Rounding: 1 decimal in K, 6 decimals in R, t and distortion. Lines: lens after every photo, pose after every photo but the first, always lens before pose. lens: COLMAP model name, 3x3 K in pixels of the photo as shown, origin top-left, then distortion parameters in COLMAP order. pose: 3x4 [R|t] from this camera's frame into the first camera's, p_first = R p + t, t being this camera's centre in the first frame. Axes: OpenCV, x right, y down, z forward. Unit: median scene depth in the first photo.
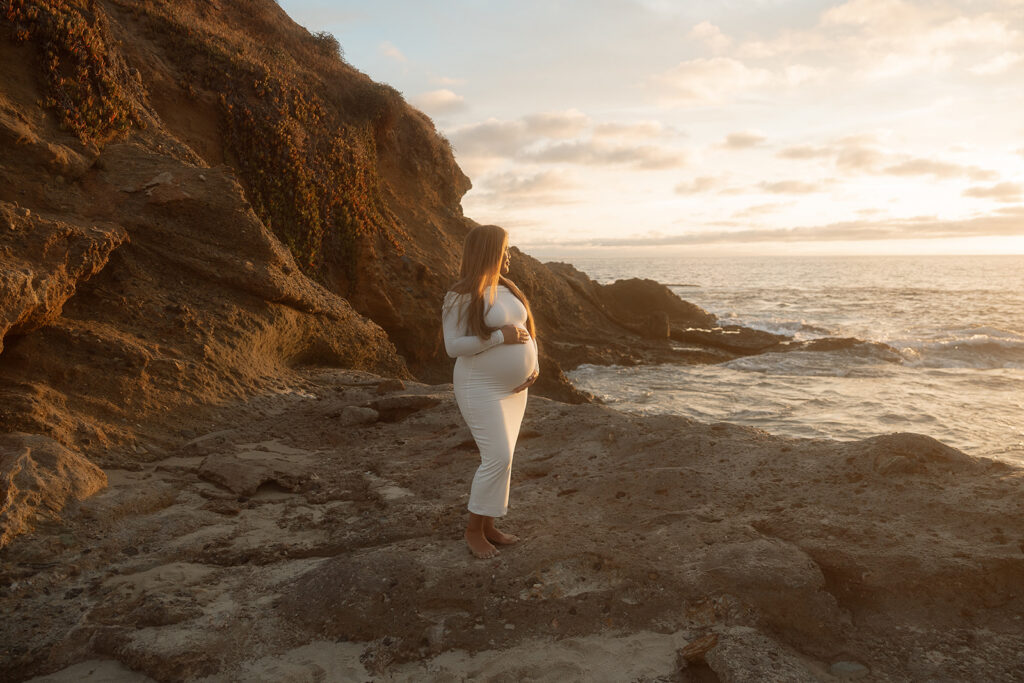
lens RADIAL K [[705.7, 0, 513.7], [0, 705.7, 339.2], [0, 0, 1]] dist [0.005735, 0.000213]
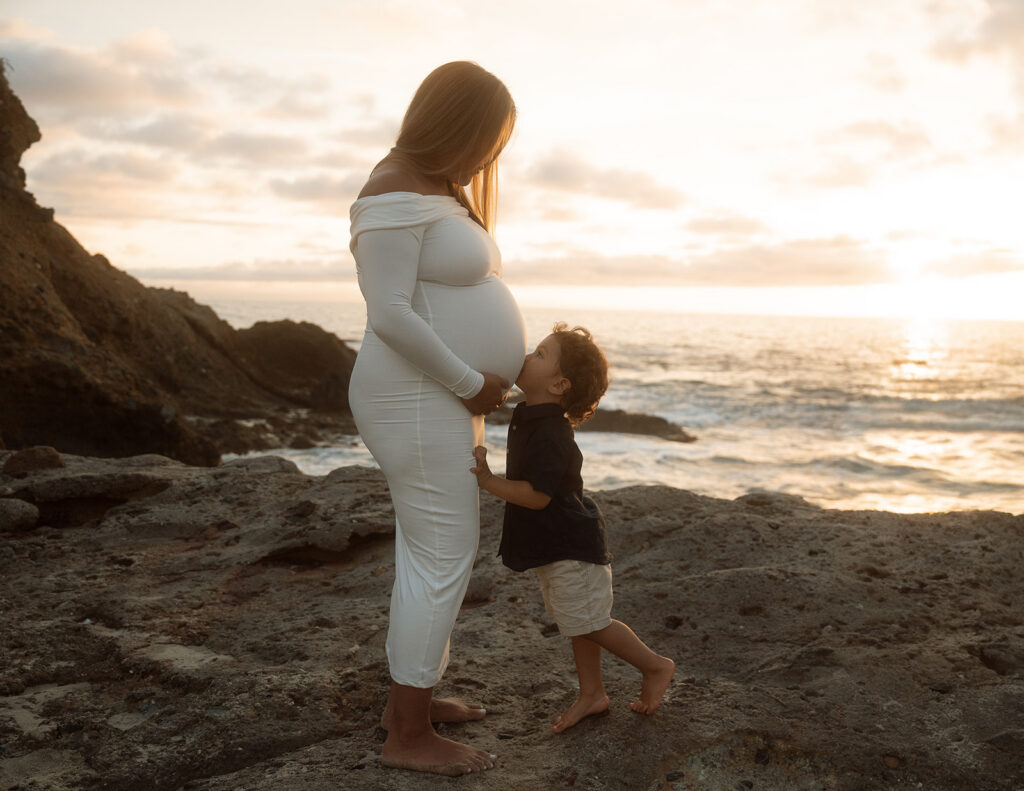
lens RADIAL K [[1105.2, 0, 511.0], [0, 1105.2, 397.3], [0, 0, 1]] dist [0.011936, 0.000000]
pose [[0.932911, 0.007268, 0.360033, -0.209100], [-0.001448, 0.999864, -0.016433, 0.050305], [-0.360104, 0.014809, 0.932795, 0.205803]]
